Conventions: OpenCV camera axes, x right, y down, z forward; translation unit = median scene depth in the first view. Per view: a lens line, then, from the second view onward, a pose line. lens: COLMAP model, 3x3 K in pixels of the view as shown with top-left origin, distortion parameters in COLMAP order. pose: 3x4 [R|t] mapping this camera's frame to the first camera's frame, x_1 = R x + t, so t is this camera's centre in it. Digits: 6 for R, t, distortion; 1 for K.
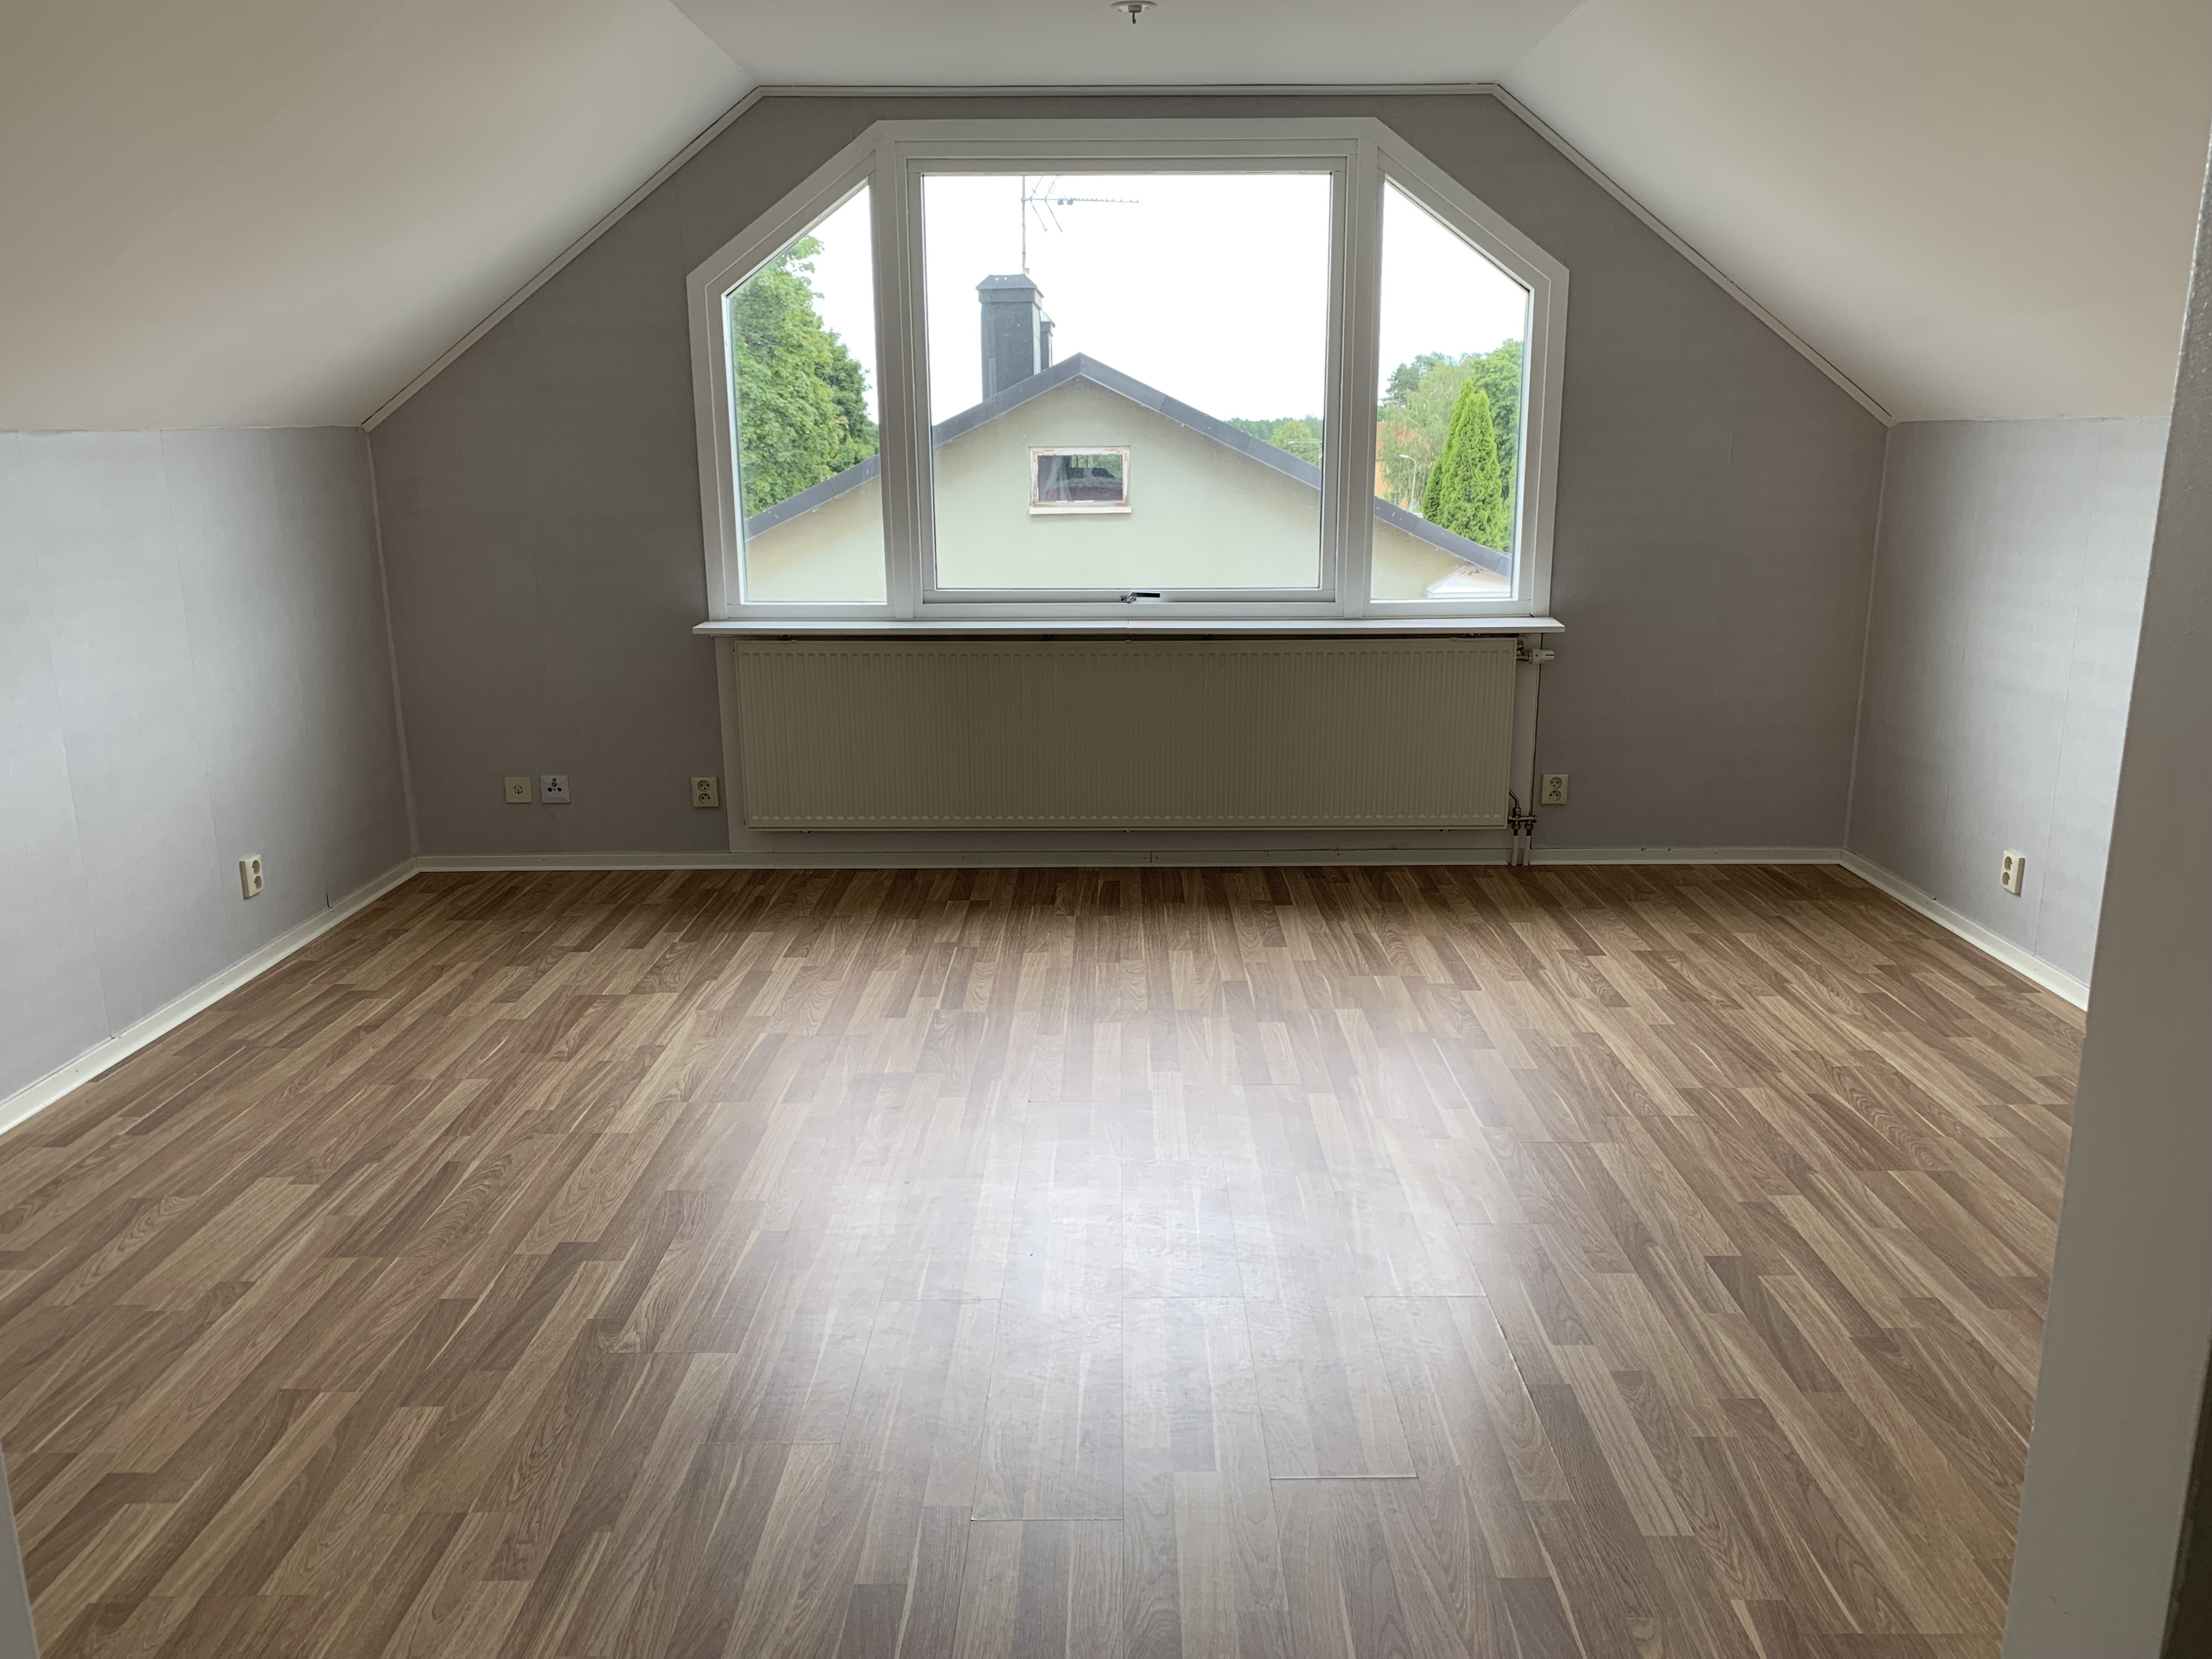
lens RADIAL K [[1597.2, 0, 1106.0], [0, 1597.2, 829.5], [0, 0, 1]] dist [0.070490, -0.000036]
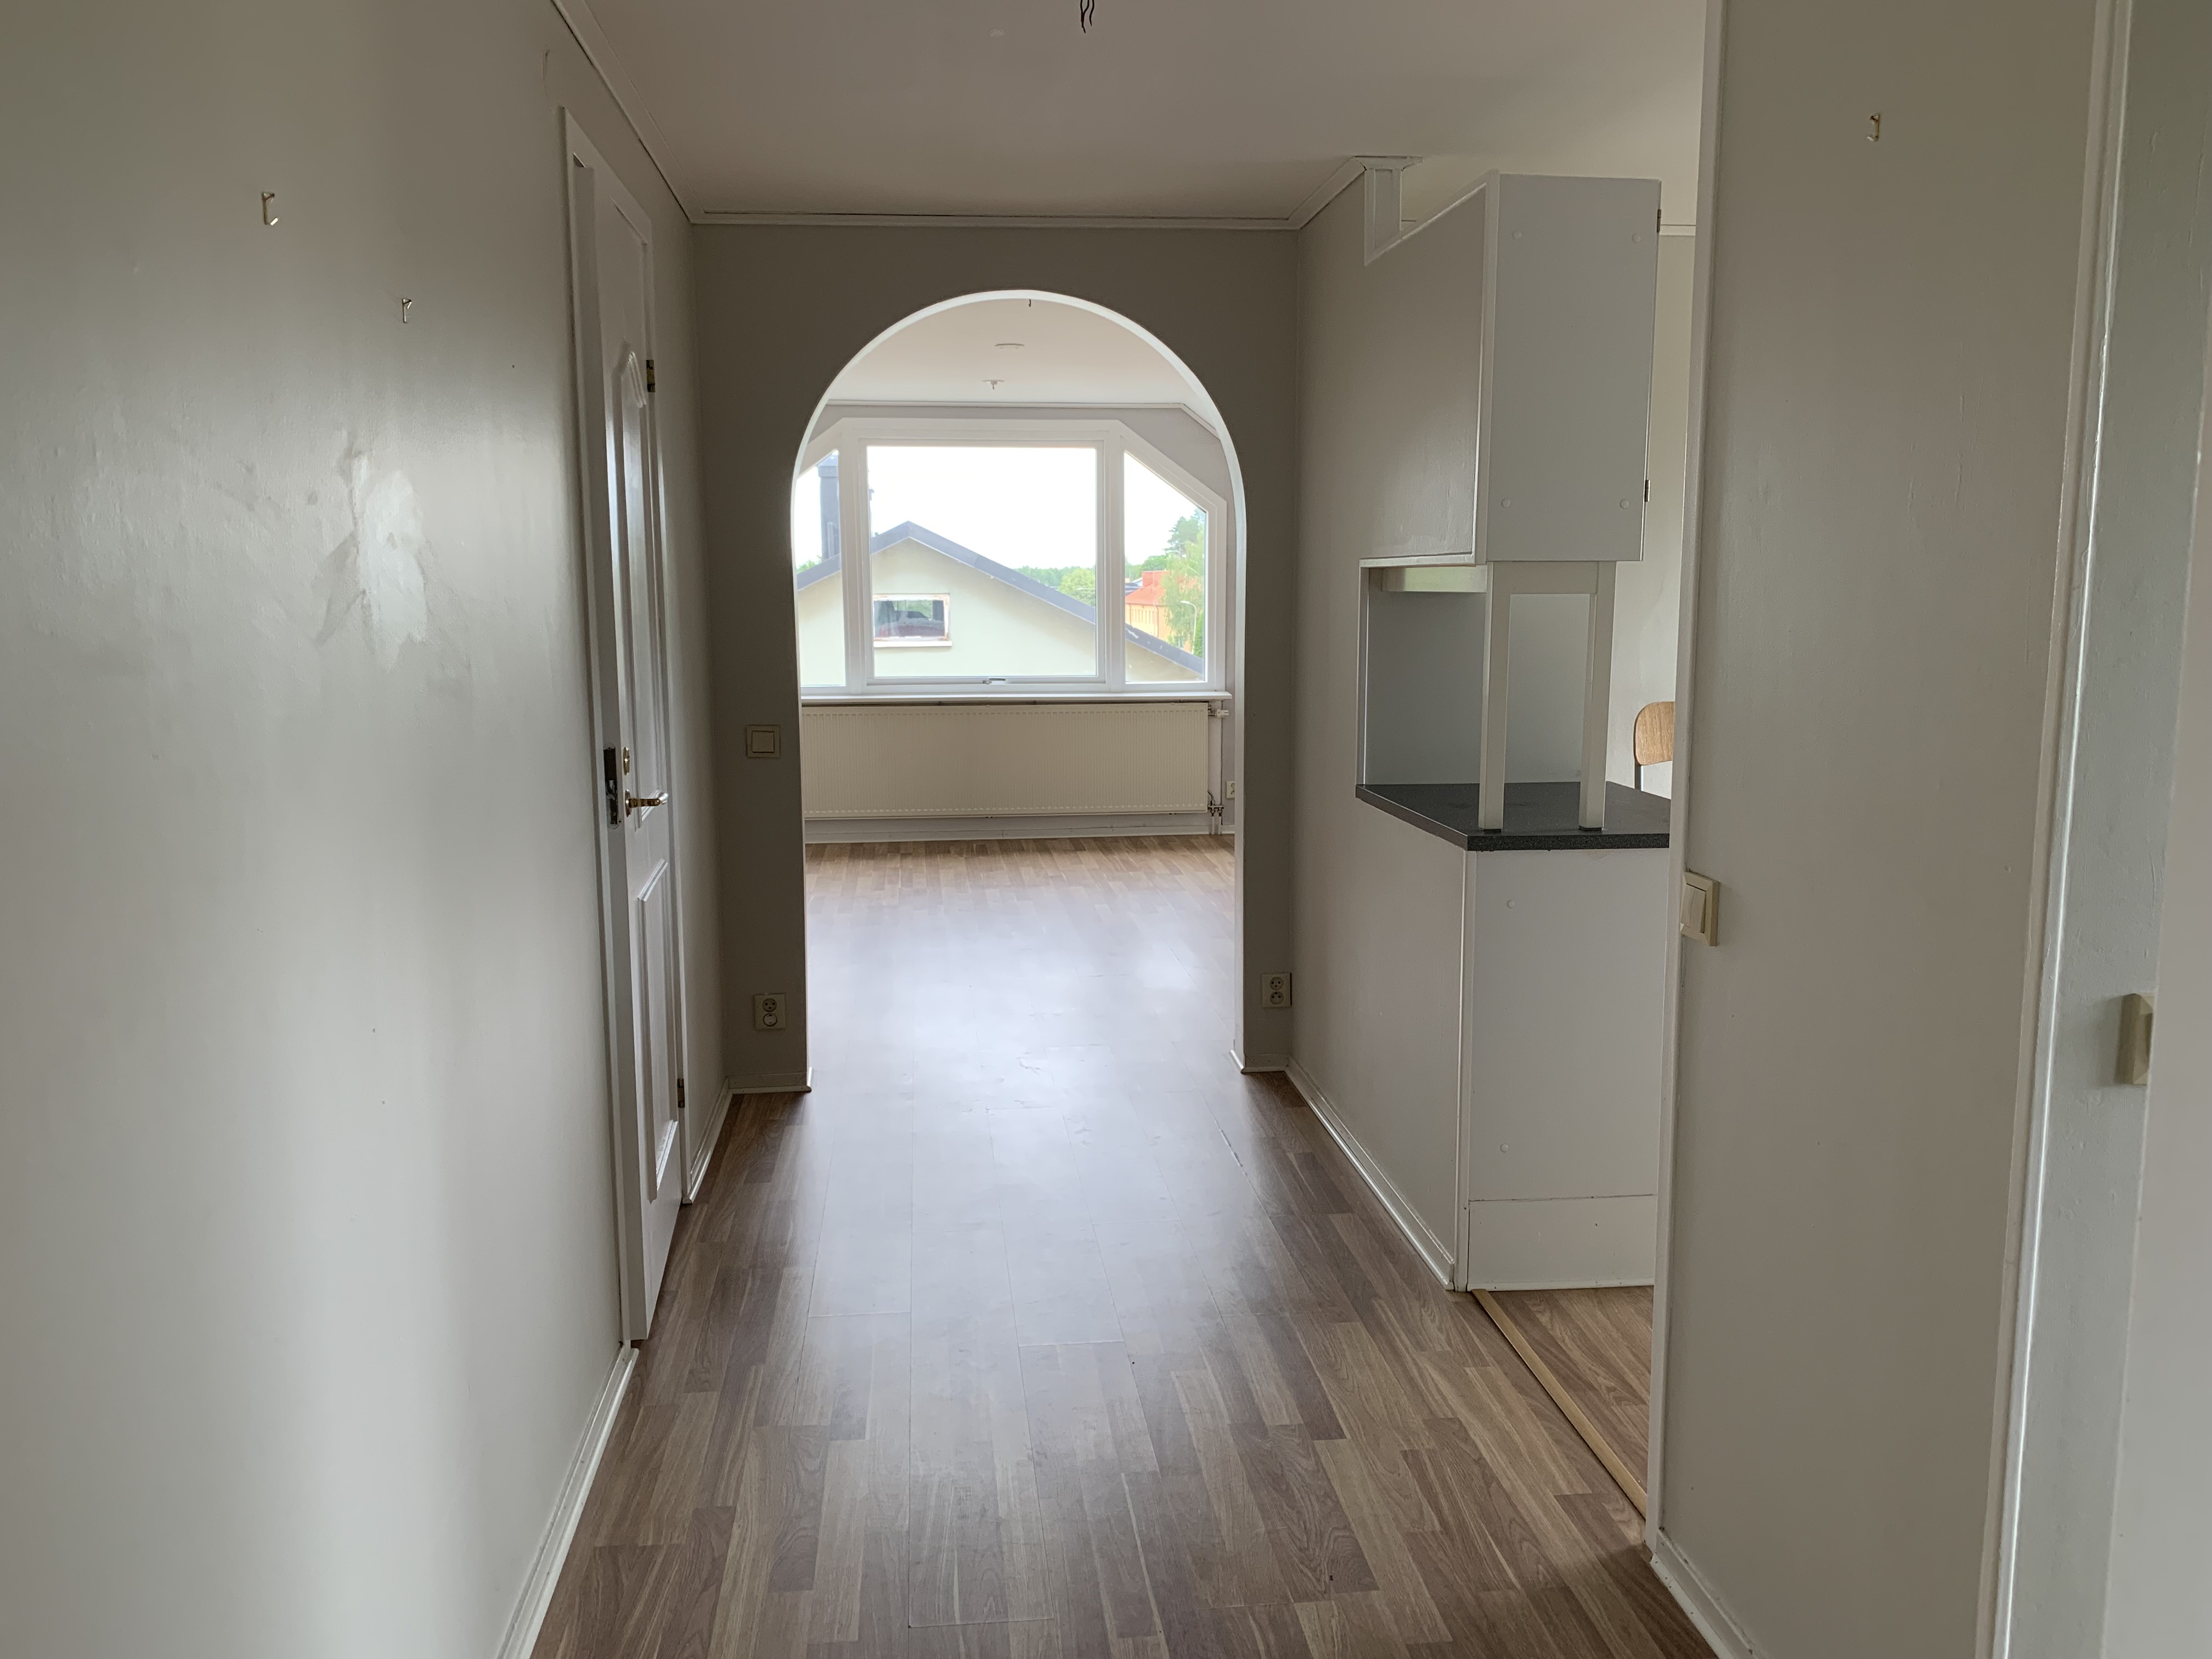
lens RADIAL K [[1685.6, 0, 1106.0], [0, 1685.6, 829.5], [0, 0, 1]] dist [0.003620, 0.000309]
pose [[0.991861, -0.015555, 0.126375, -0.090292], [0.027361, 0.995362, -0.092227, 0.183810], [-0.124354, 0.094934, 0.987686, -0.790453]]
